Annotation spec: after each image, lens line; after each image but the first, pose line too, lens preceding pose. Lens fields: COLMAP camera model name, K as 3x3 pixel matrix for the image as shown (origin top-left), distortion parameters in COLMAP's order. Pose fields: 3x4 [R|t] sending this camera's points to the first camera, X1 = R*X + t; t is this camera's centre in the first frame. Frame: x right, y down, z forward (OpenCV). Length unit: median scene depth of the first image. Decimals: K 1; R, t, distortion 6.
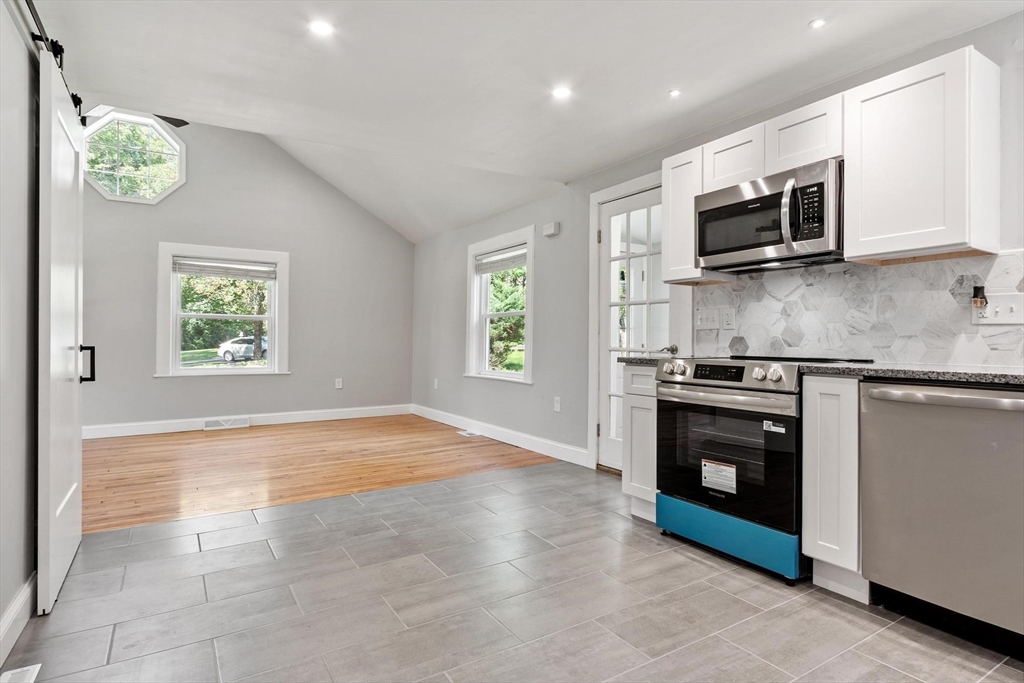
lens RADIAL K [[552.5, 0, 509.7], [0, 552.5, 341.0], [0, 0, 1]] dist [0.001133, -0.005410]
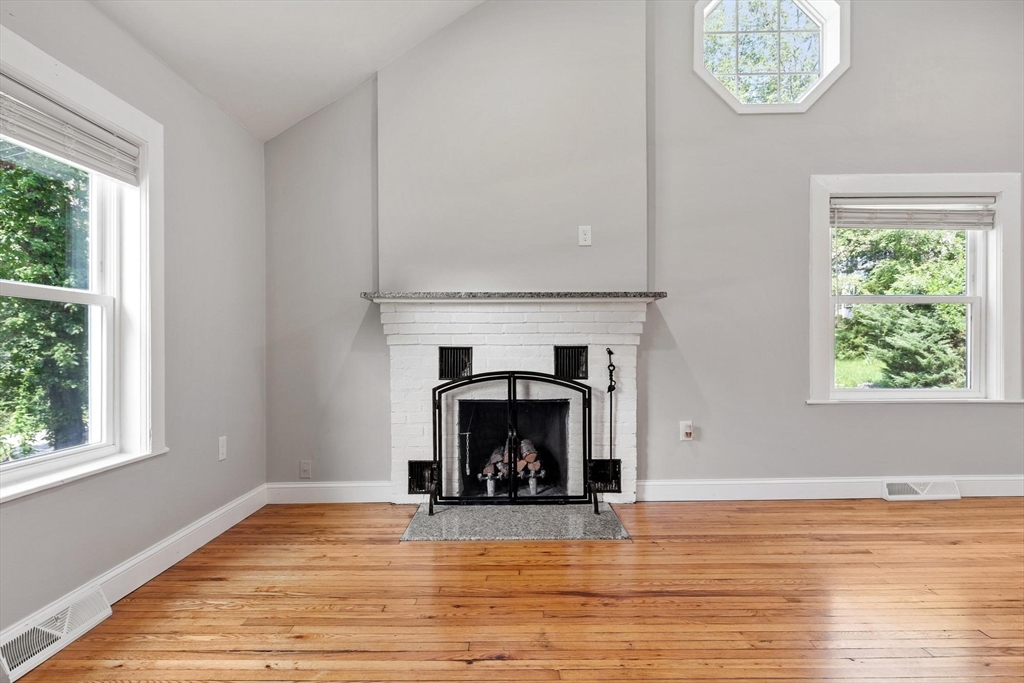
lens RADIAL K [[599.7, 0, 522.9], [0, 599.7, 353.8], [0, 0, 1]] dist [0.008394, -0.001398]
pose [[0.842227, -0.002360, -0.539117, -1.125367], [0.009354, 0.999904, 0.010237, 0.005334], [0.539041, -0.013665, 0.842168, 0.591479]]
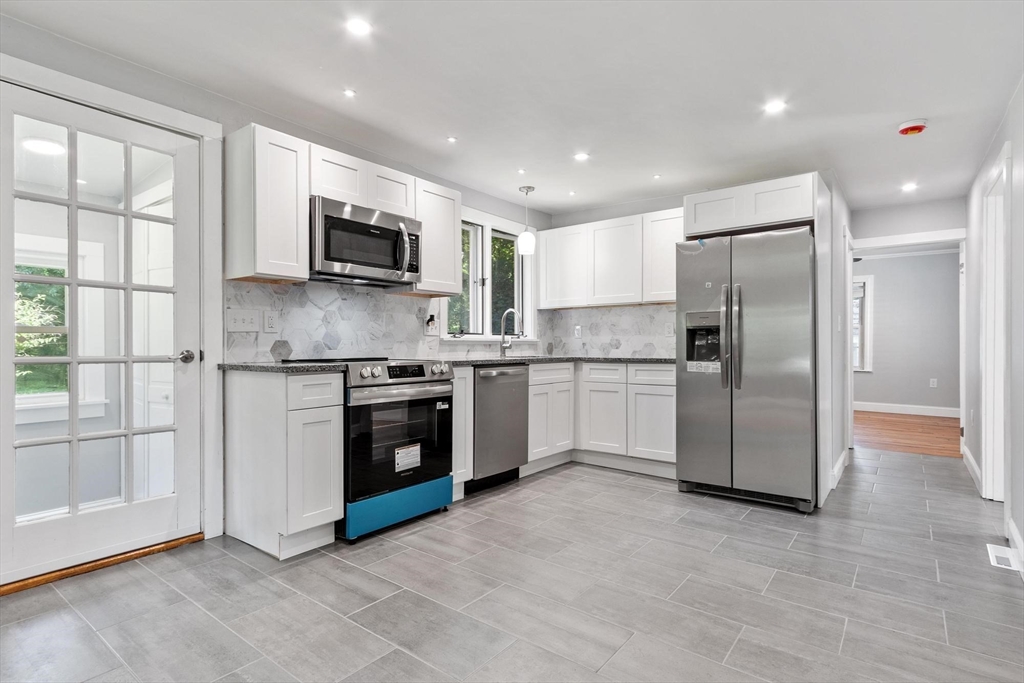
lens RADIAL K [[524.3, 0, 511.6], [0, 524.3, 347.8], [0, 0, 1]] dist [0.002957, -0.001522]
pose [[-0.365622, -0.009741, 0.930713, -0.665793], [0.000025, 0.999945, 0.010475, -0.005067], [-0.930763, 0.003854, -0.365602, 1.052056]]
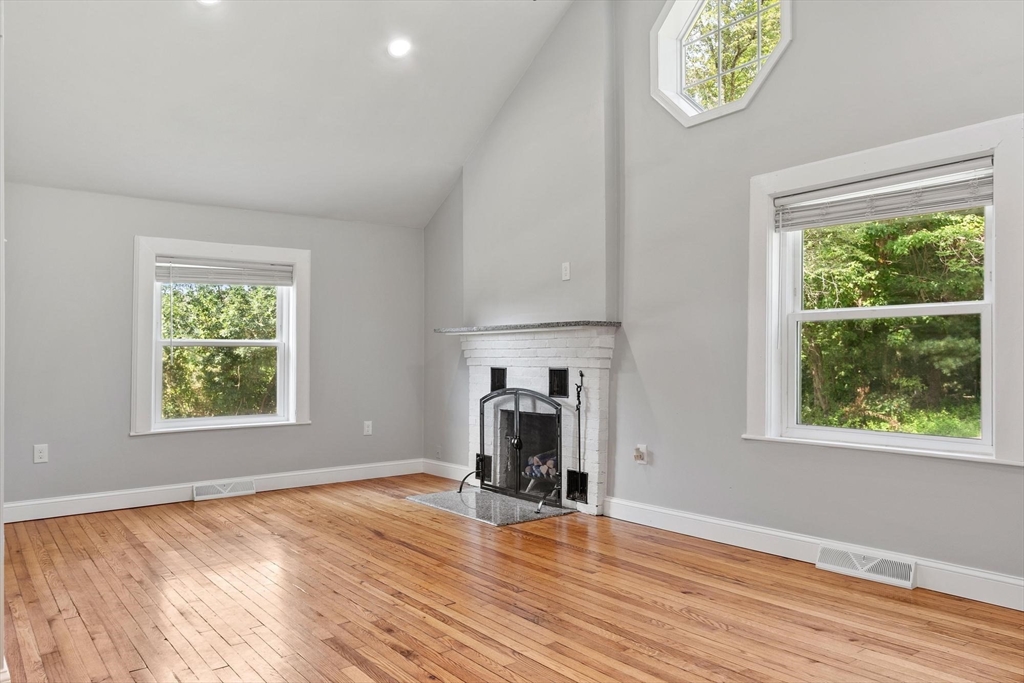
lens RADIAL K [[714.8, 0, 500.7], [0, 714.8, 351.8], [0, 0, 1]] dist [0.017157, -0.012013]
pose [[0.083421, -0.011244, -0.996451, 0.024653], [0.006263, 0.999923, -0.010759, -0.020630], [0.996495, -0.005343, 0.083485, 1.456220]]
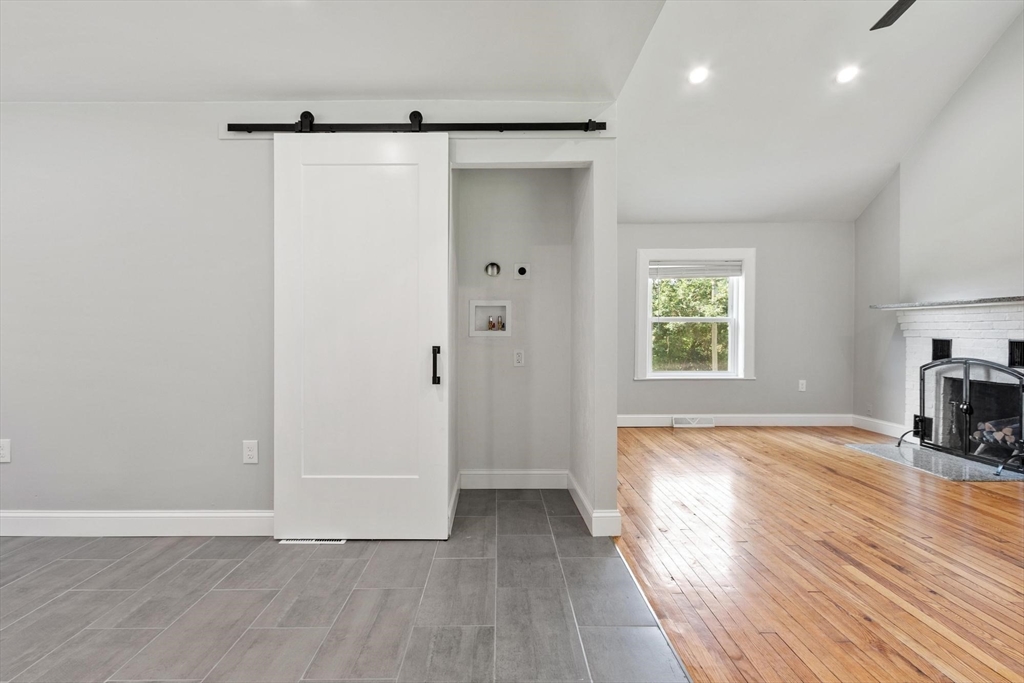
lens RADIAL K [[524.3, 0, 506.5], [0, 524.3, 333.1], [0, 0, 1]] dist [0.002957, -0.001522]
pose [[-0.525326, -0.000732, -0.850901, 0.122721], [-0.001376, 0.999999, -0.000011, -0.014519], [0.850900, 0.001165, -0.525326, 1.323832]]
